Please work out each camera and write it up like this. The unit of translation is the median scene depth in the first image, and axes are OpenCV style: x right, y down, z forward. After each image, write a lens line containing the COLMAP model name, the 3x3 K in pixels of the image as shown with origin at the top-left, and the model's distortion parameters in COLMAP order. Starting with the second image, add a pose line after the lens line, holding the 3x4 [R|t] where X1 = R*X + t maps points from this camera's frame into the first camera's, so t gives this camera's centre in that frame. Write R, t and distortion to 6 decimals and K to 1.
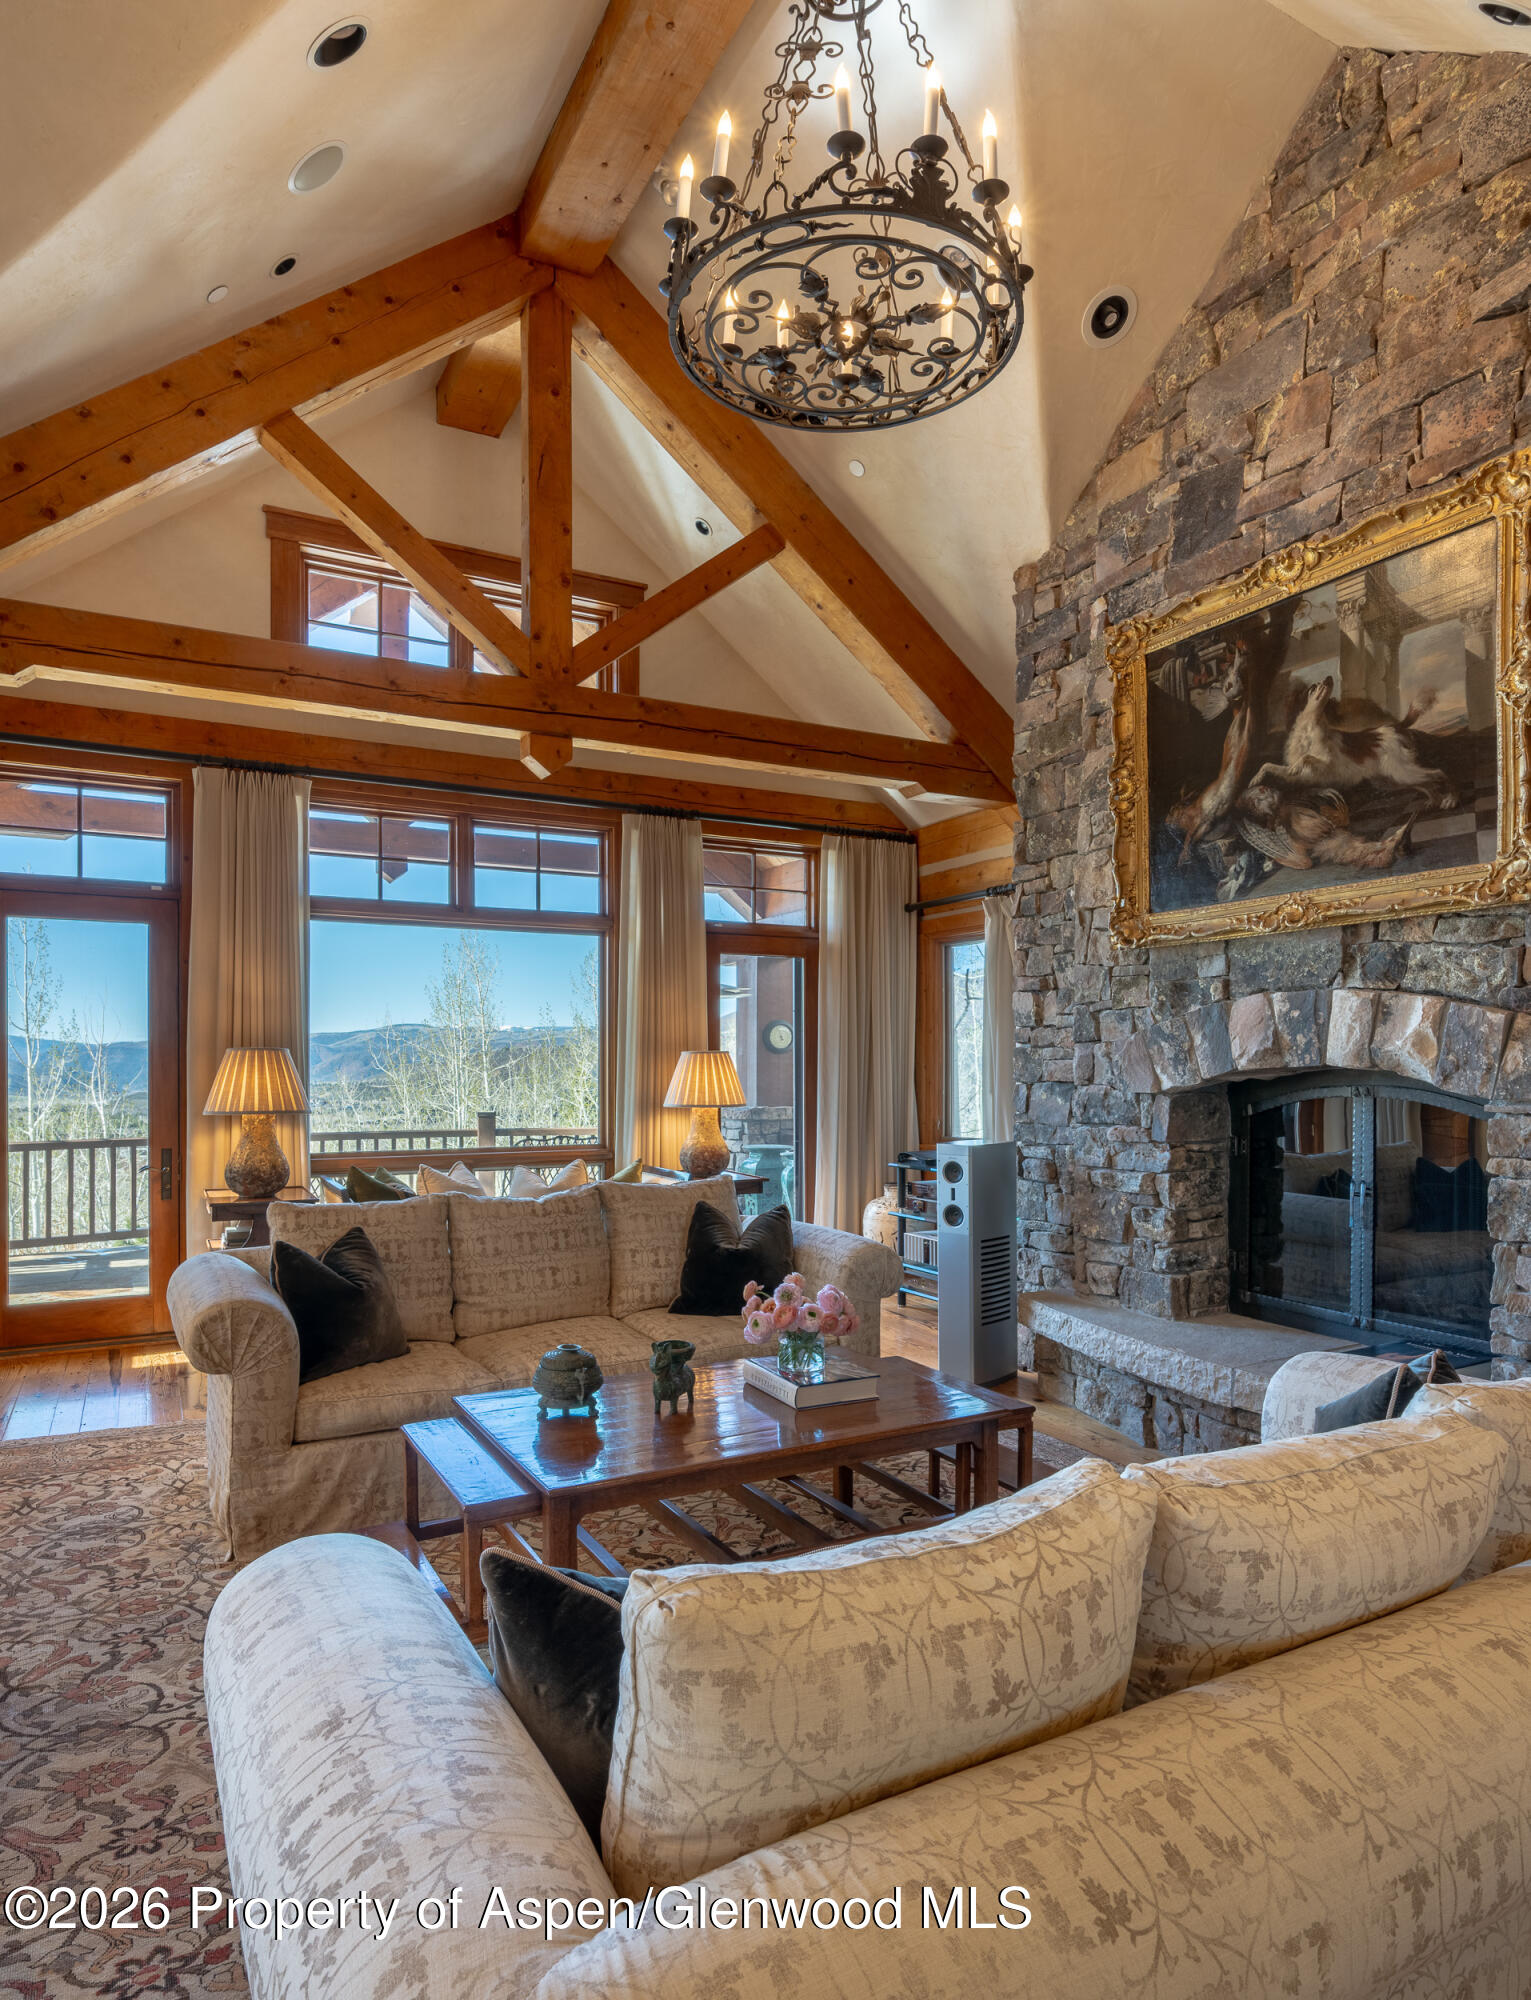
lens RADIAL K [[1125.3, 0, 689.3], [0, 1125.3, 1070.0], [0, 0, 1]] dist [-0.002322, -0.000752]
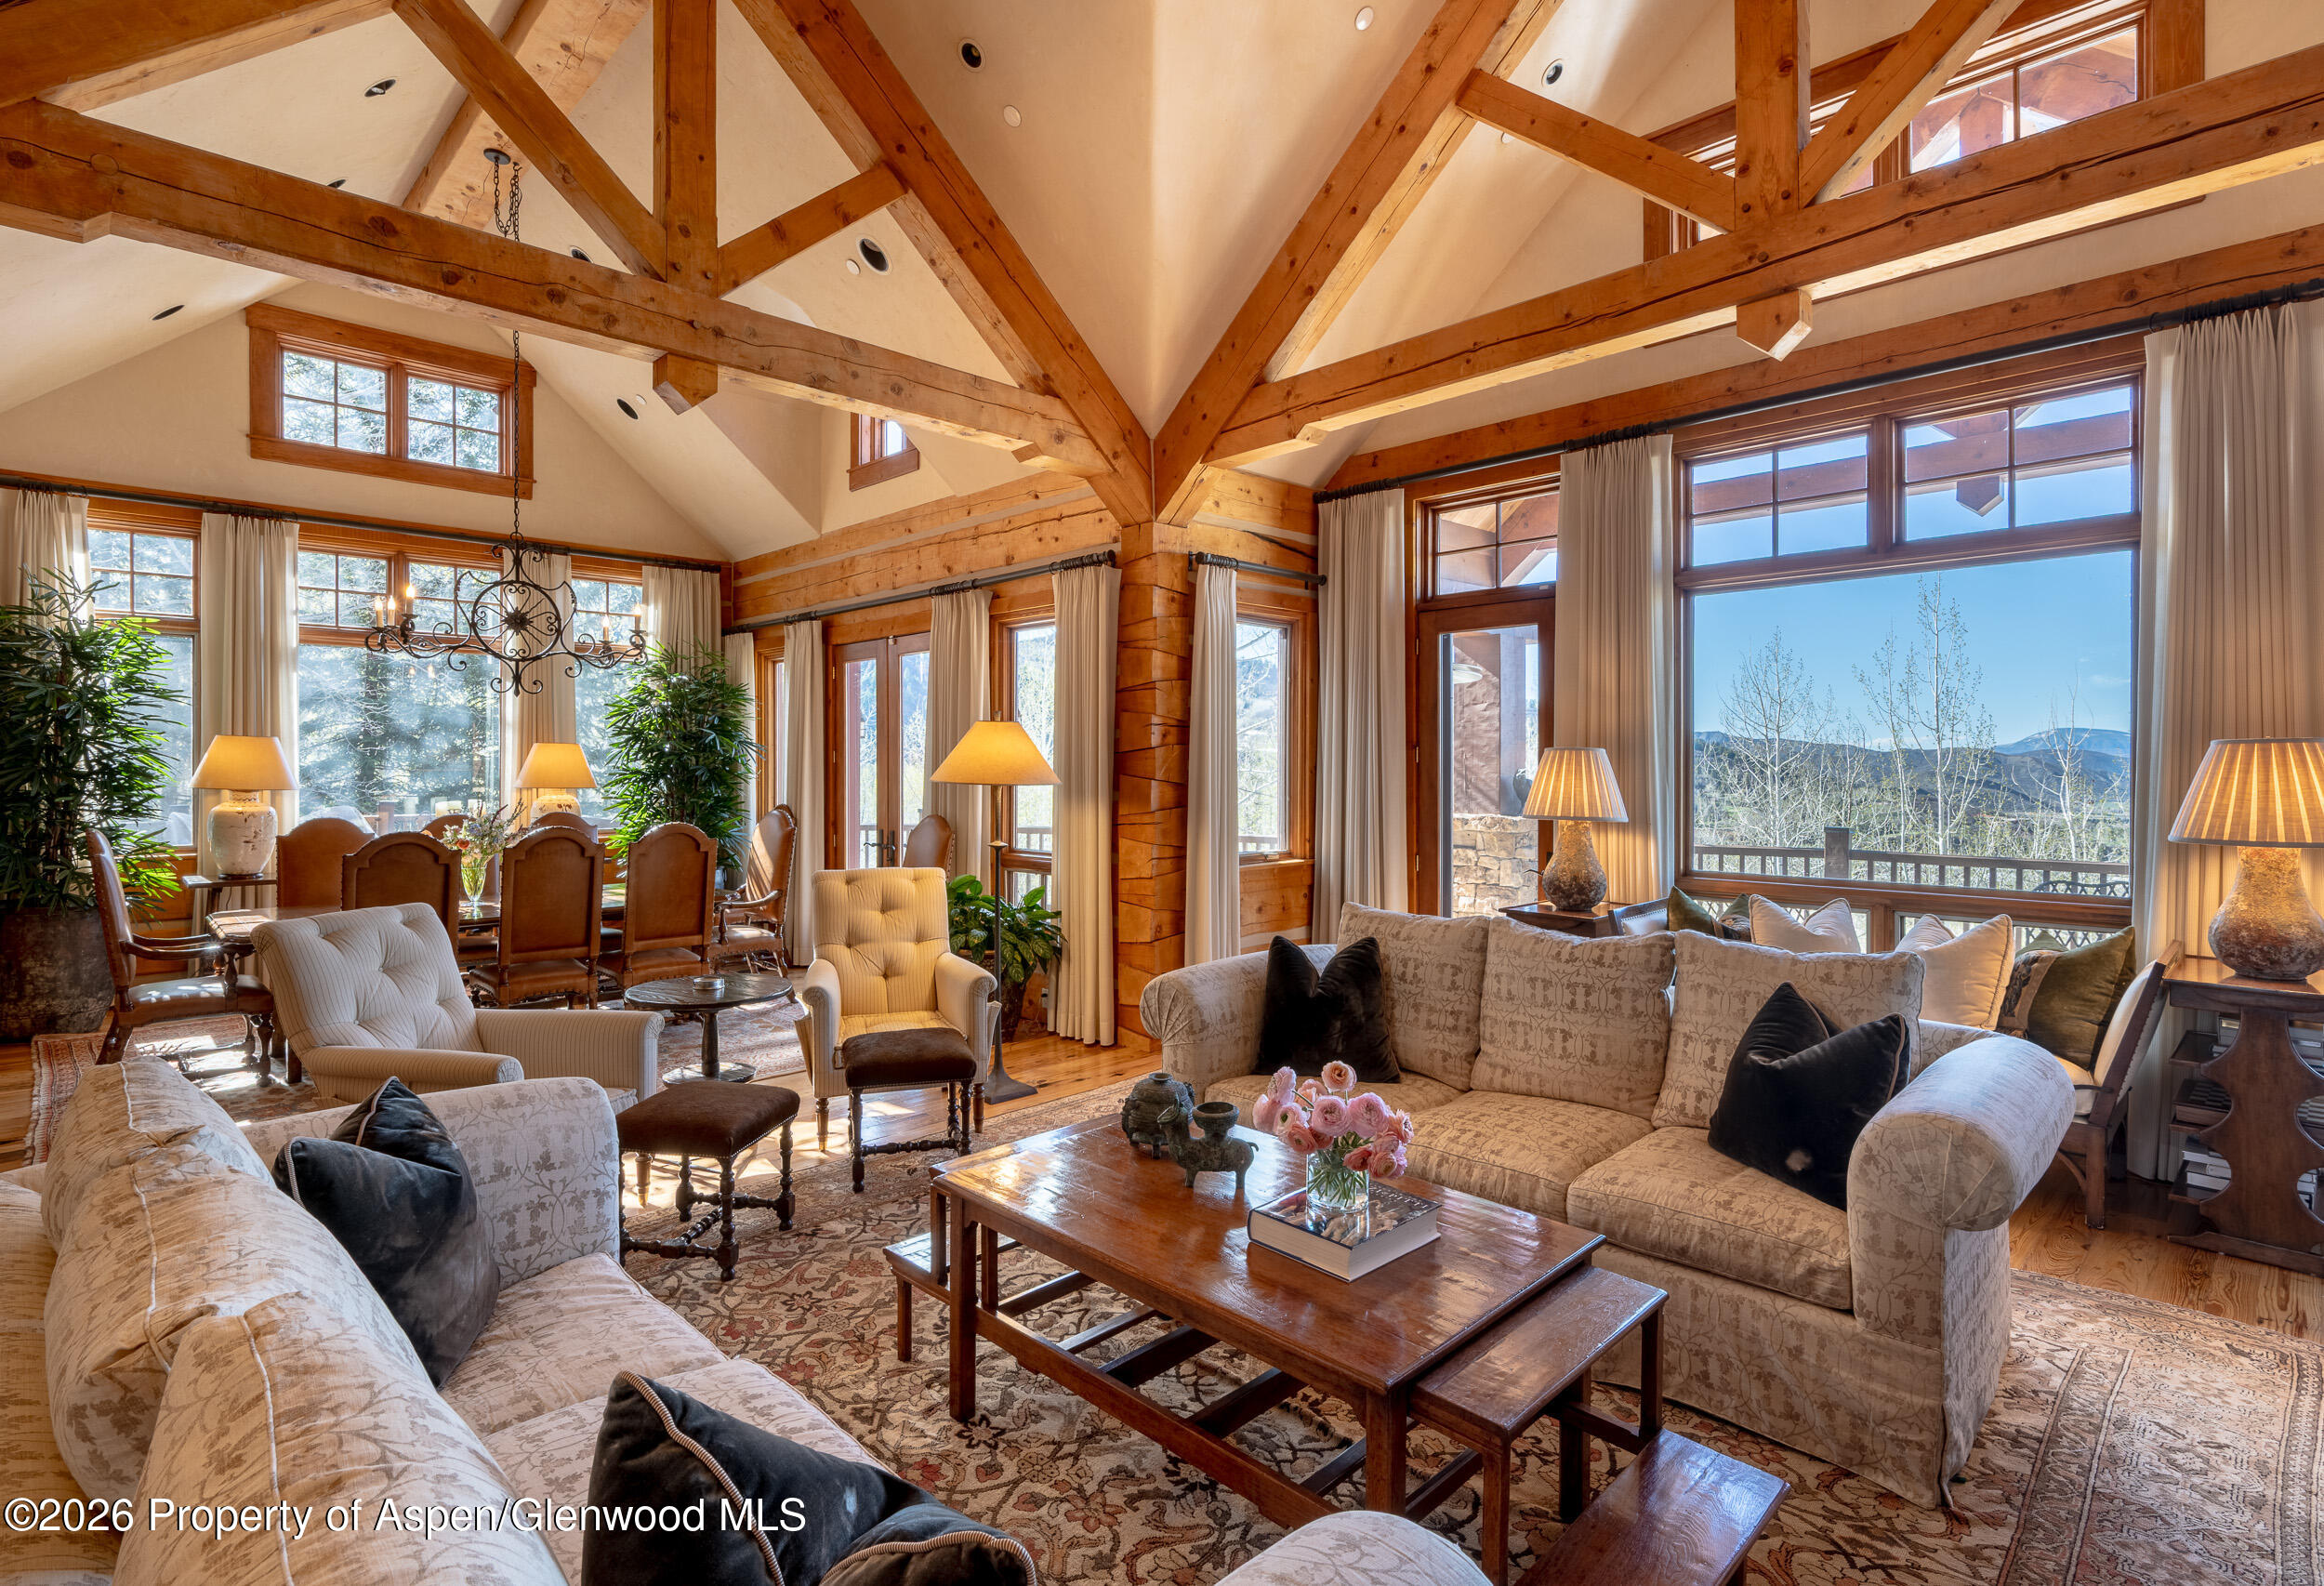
lens RADIAL K [[1140.5, 0, 1156.1], [0, 1140.5, 762.8], [0, 0, 1]] dist [-0.003322, 0.000425]
pose [[0.296481, -0.008197, -0.955004, 0.488810], [0.000310, 0.999964, -0.008487, 0.000027], [0.955039, 0.002220, 0.296473, 0.459254]]
